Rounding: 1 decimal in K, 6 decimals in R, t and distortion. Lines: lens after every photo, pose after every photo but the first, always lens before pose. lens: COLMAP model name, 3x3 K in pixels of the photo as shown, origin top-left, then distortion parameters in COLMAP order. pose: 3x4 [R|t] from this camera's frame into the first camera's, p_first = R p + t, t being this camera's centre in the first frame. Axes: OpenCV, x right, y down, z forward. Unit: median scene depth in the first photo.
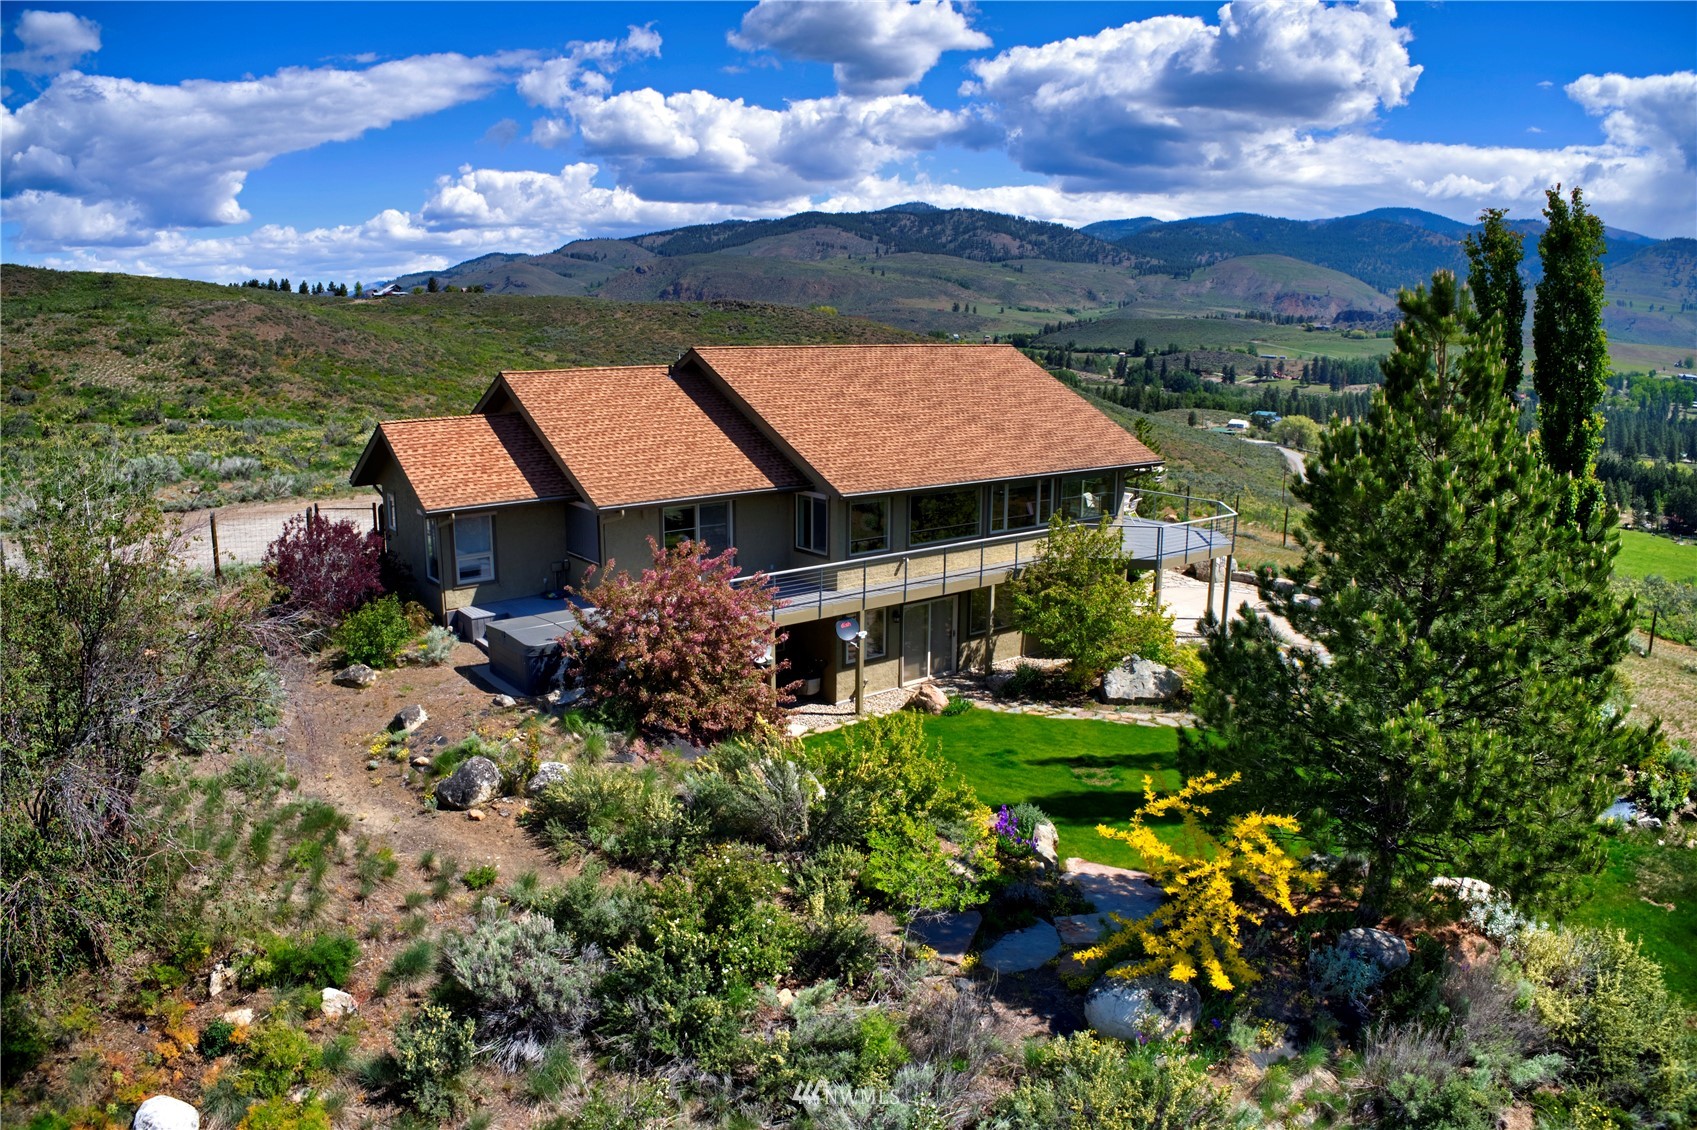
lens RADIAL K [[1149.0, 0, 827.3], [0, 1149.0, 568.1], [0, 0, 1]] dist [-0.281535, 0.093237]
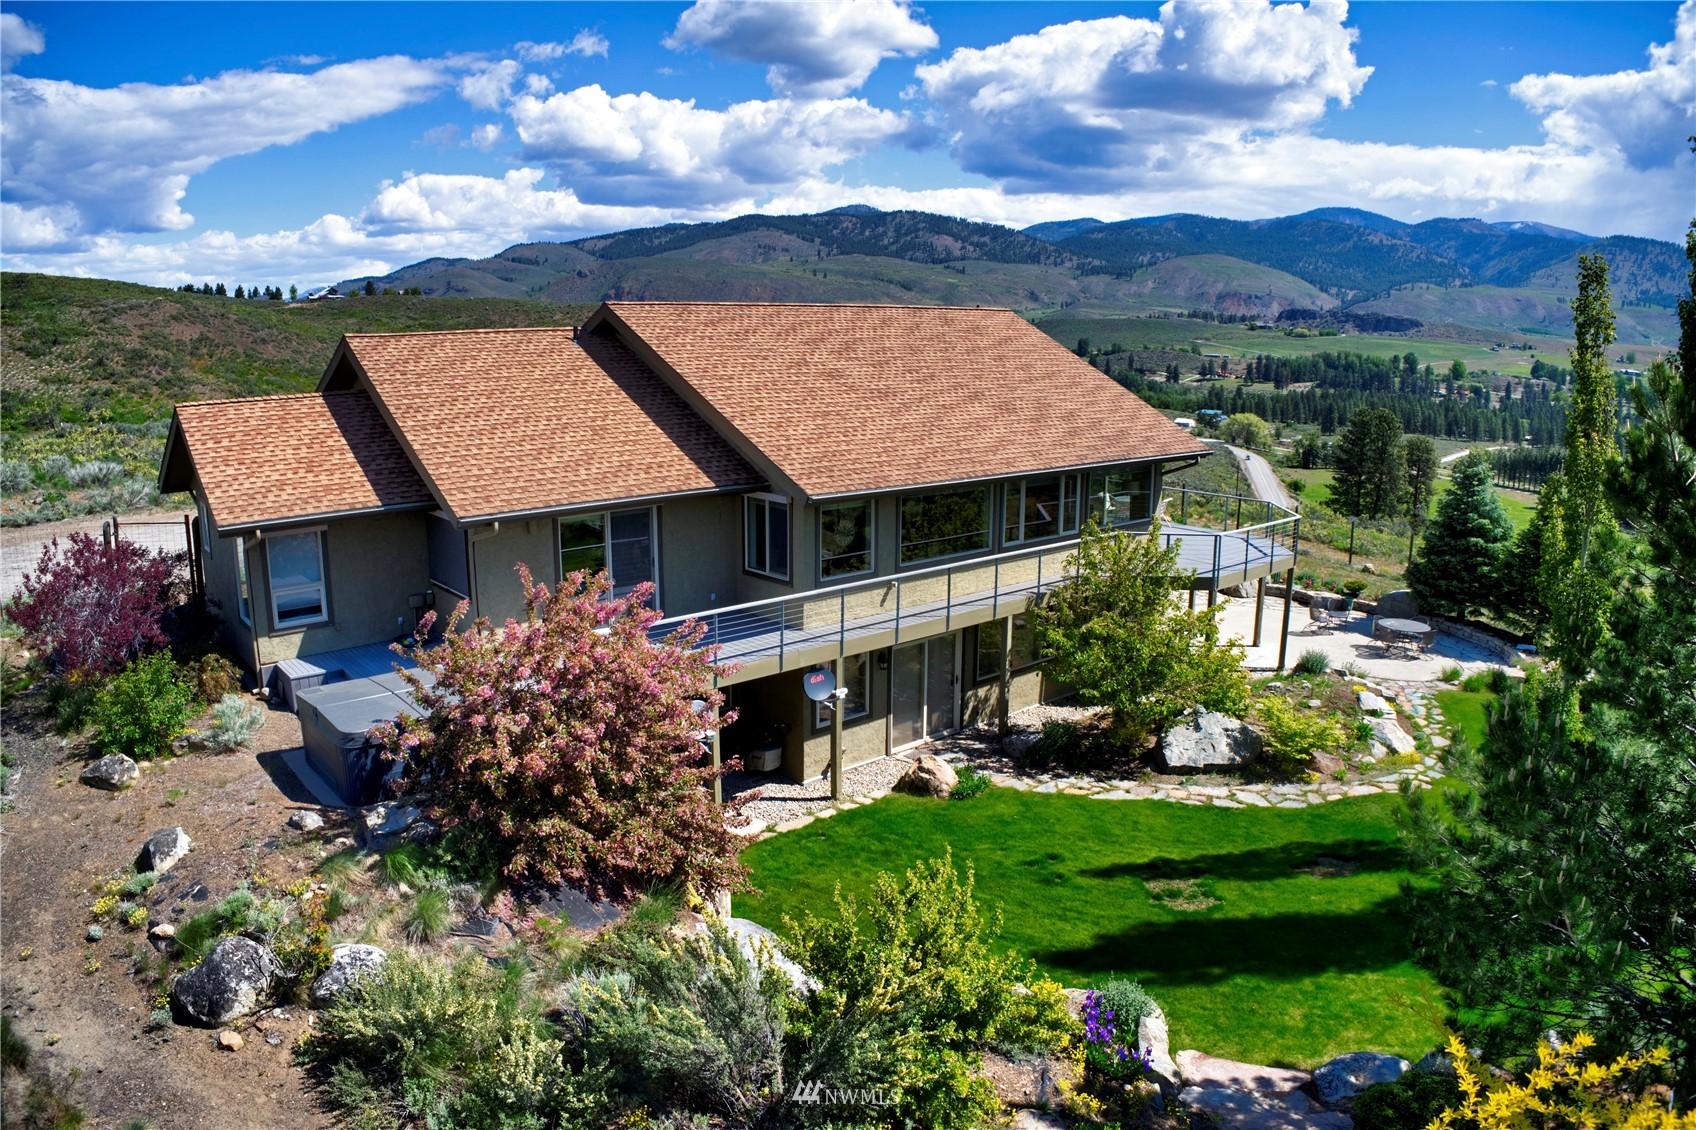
lens RADIAL K [[1148.3, 0, 826.8], [0, 1148.3, 568.1], [0, 0, 1]] dist [-0.281535, 0.093237]
pose [[0.998775, -0.011557, 0.048120, -0.010981], [0.011679, 0.999929, -0.002252, -0.016953], [-0.048090, 0.002811, 0.998839, 0.274793]]
